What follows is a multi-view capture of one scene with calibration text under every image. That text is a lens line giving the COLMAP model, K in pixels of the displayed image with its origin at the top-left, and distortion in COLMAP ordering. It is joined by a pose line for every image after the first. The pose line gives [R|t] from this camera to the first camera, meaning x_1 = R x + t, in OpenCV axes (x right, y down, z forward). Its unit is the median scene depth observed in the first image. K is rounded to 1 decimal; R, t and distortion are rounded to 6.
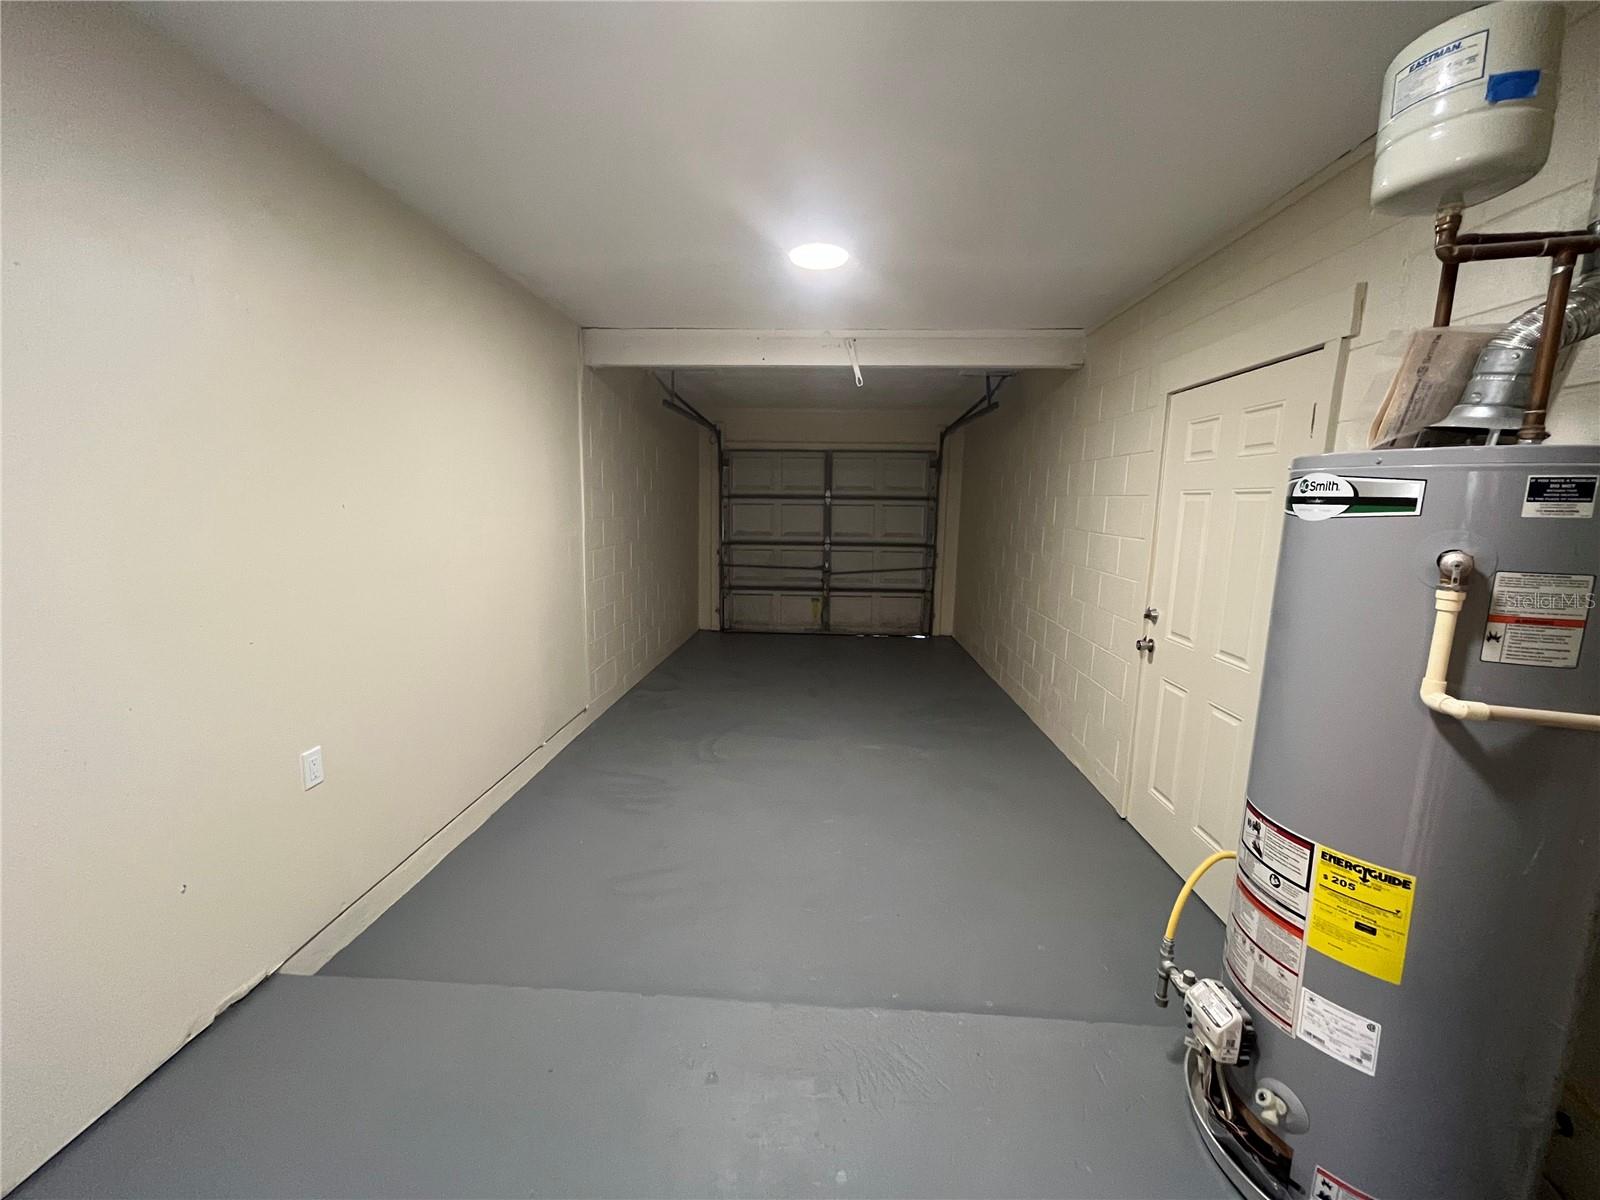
lens RADIAL K [[649.9, 0, 805.4], [0, 649.9, 600.1], [0, 0, 1]] dist [-0.004416, 0.000334]
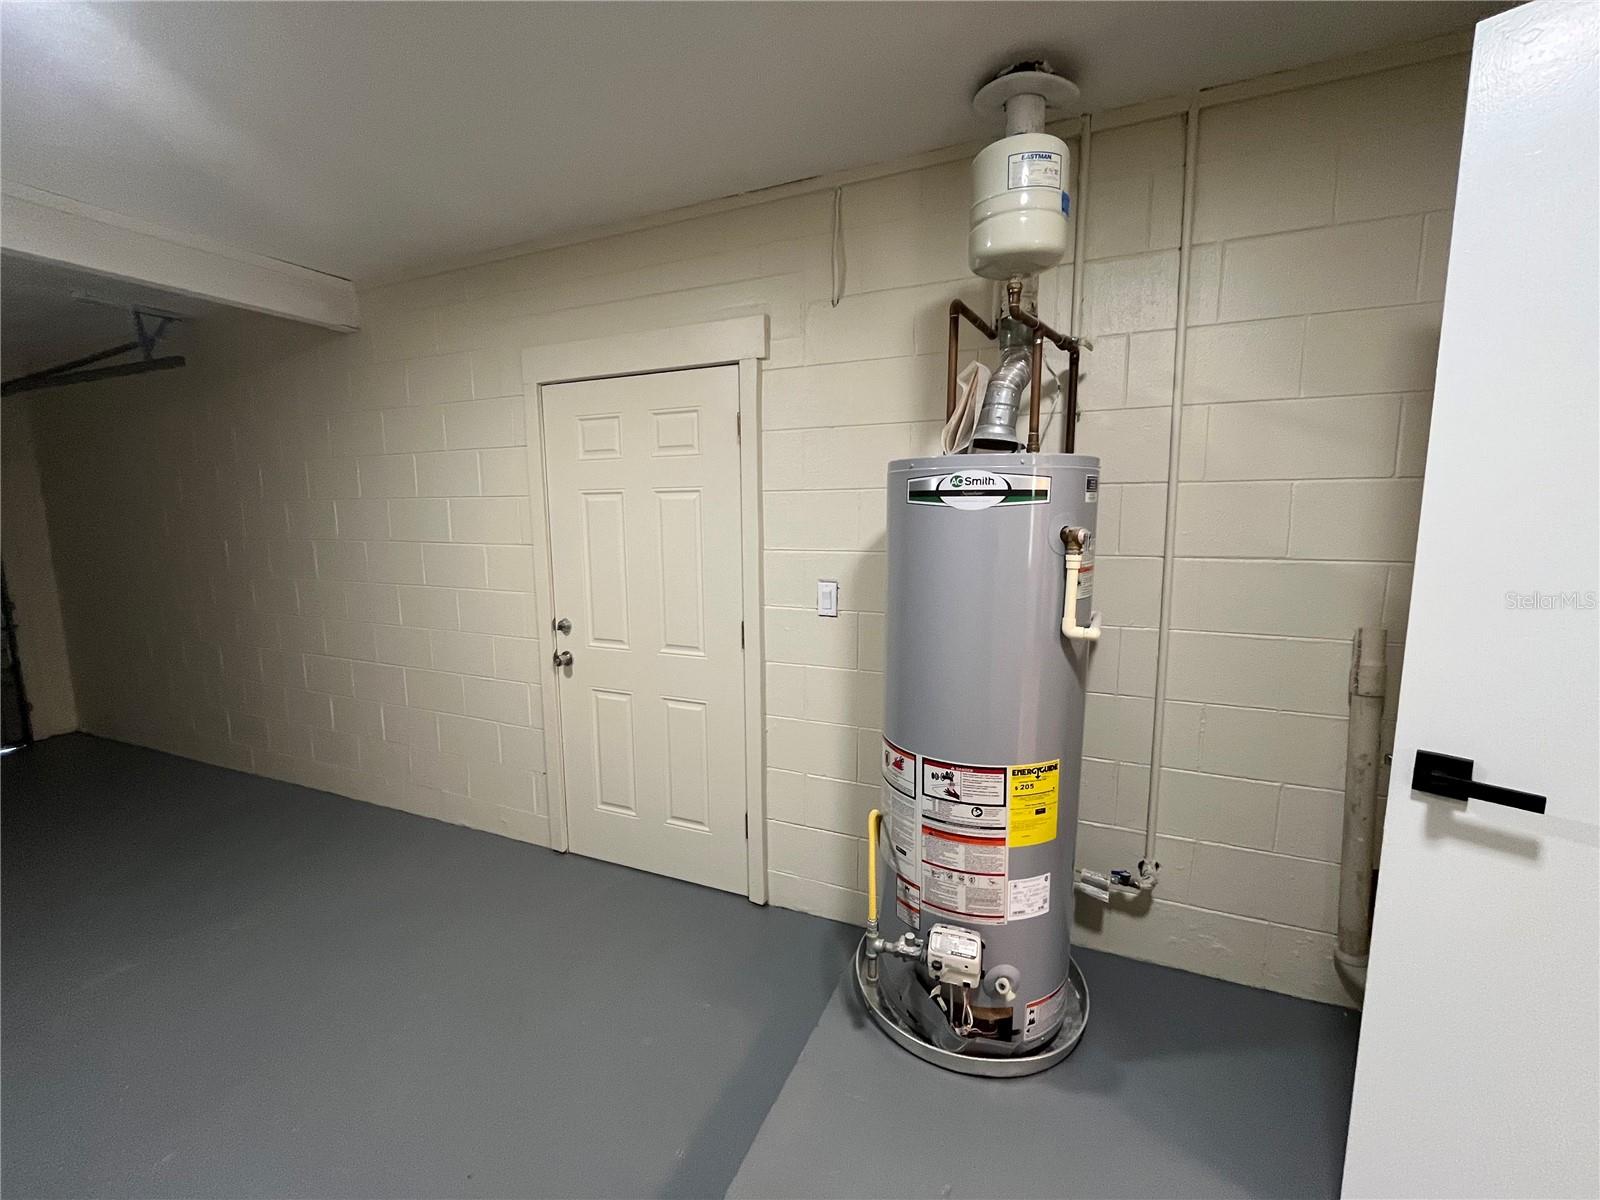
lens RADIAL K [[649.9, 0, 802.2], [0, 649.9, 598.0], [0, 0, 1]] dist [-0.004416, 0.000334]
pose [[0.362109, -0.146776, 0.920508, -0.425320], [0.156520, 0.983078, 0.095181, -0.115732], [-0.918901, 0.109612, 0.378954, 0.782618]]
